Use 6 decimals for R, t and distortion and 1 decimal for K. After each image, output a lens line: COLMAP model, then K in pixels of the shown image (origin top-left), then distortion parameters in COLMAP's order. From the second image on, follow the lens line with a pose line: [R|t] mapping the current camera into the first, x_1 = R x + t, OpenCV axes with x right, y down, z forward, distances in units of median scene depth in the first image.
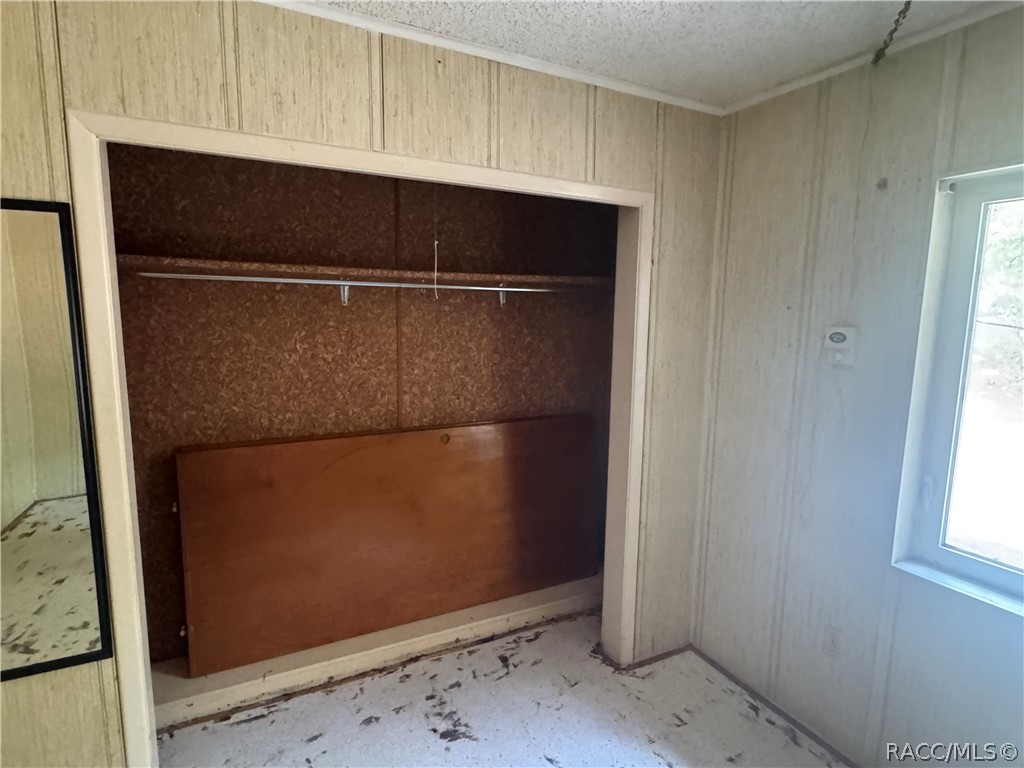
lens RADIAL K [[556.6, 0, 512.9], [0, 556.6, 387.8], [0, 0, 1]] dist [0.002415, -0.000089]
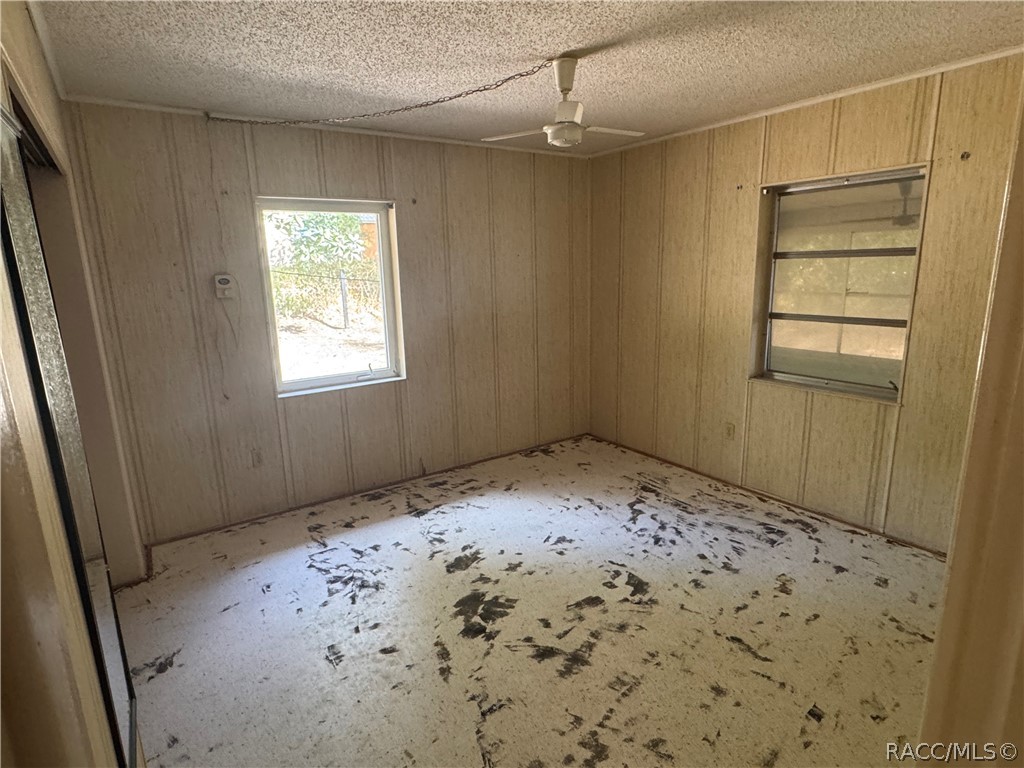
lens RADIAL K [[556.6, 0, 515.0], [0, 556.6, 383.0], [0, 0, 1]] dist [0.002415, -0.000089]
pose [[-0.127652, -0.232921, 0.964081, -1.120100], [0.157041, 0.955025, 0.251527, -0.075518], [-0.979307, 0.183508, -0.085332, 0.313525]]
